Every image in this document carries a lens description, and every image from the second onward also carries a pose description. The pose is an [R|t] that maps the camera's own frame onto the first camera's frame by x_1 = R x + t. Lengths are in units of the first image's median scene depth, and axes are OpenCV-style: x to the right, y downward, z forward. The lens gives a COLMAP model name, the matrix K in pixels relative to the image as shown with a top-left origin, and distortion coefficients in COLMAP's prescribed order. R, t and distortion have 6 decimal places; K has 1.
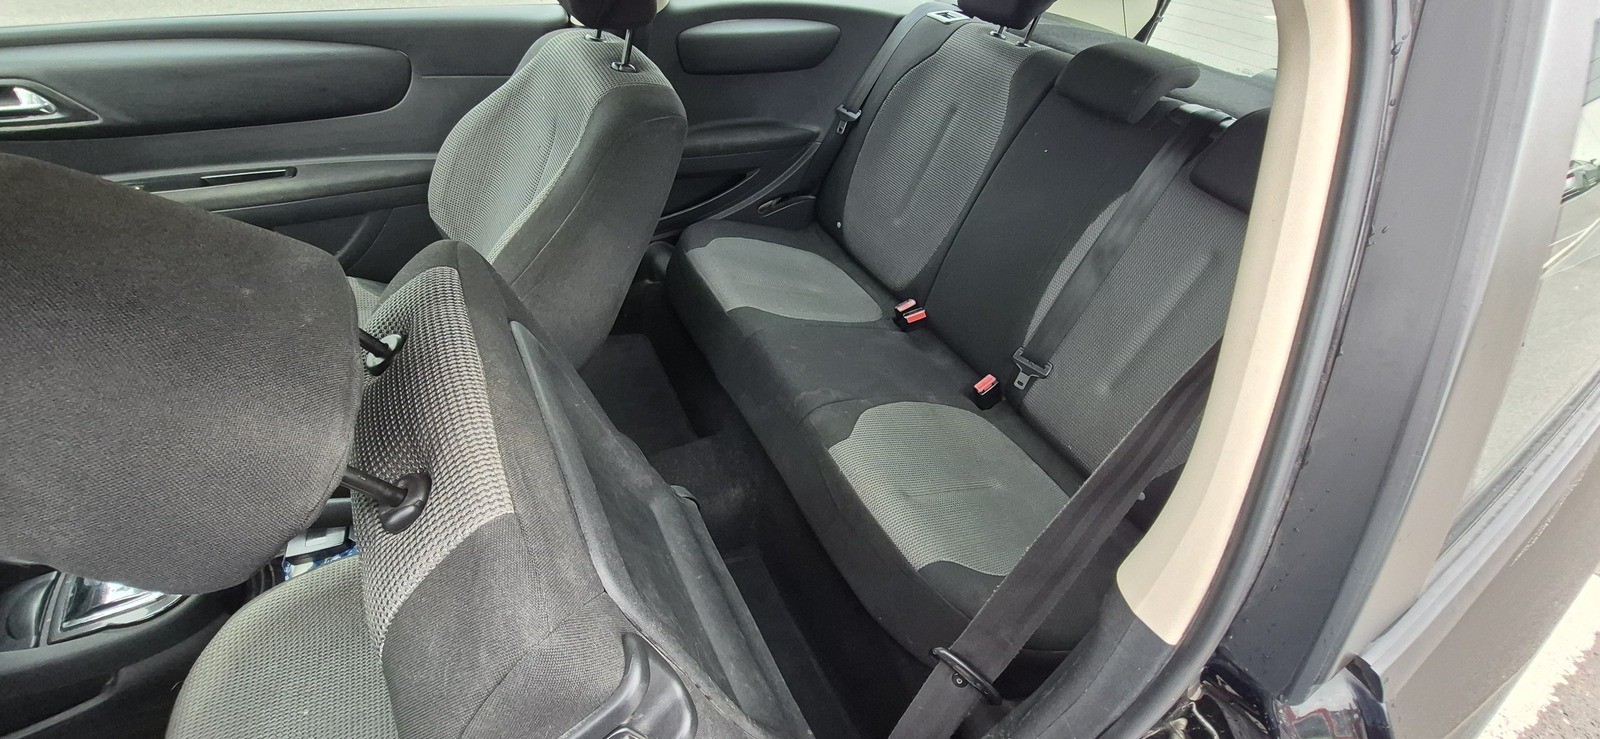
lens RADIAL K [[625.6, 0, 806.9], [0, 625.6, 357.8], [0, 0, 1]] dist [-0.001285, -0.001689]
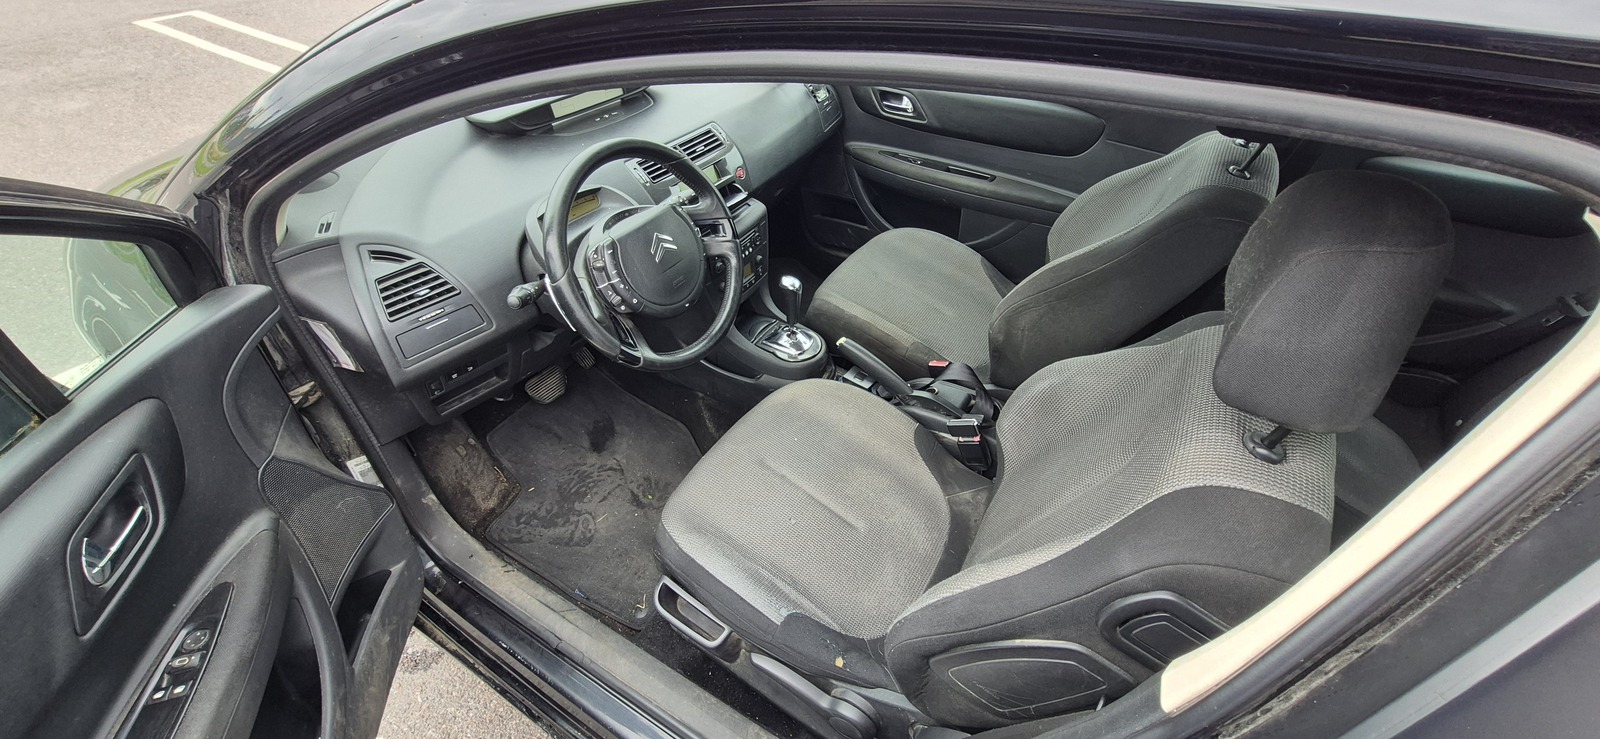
lens RADIAL K [[625.6, 0, 806.9], [0, 625.6, 357.8], [0, 0, 1]] dist [-0.001285, -0.001689]
pose [[0.486781, 0.471224, -0.735522, 0.251752], [-0.530232, 0.828546, 0.179905, 0.018798], [0.694189, 0.302423, 0.653179, -0.140200]]
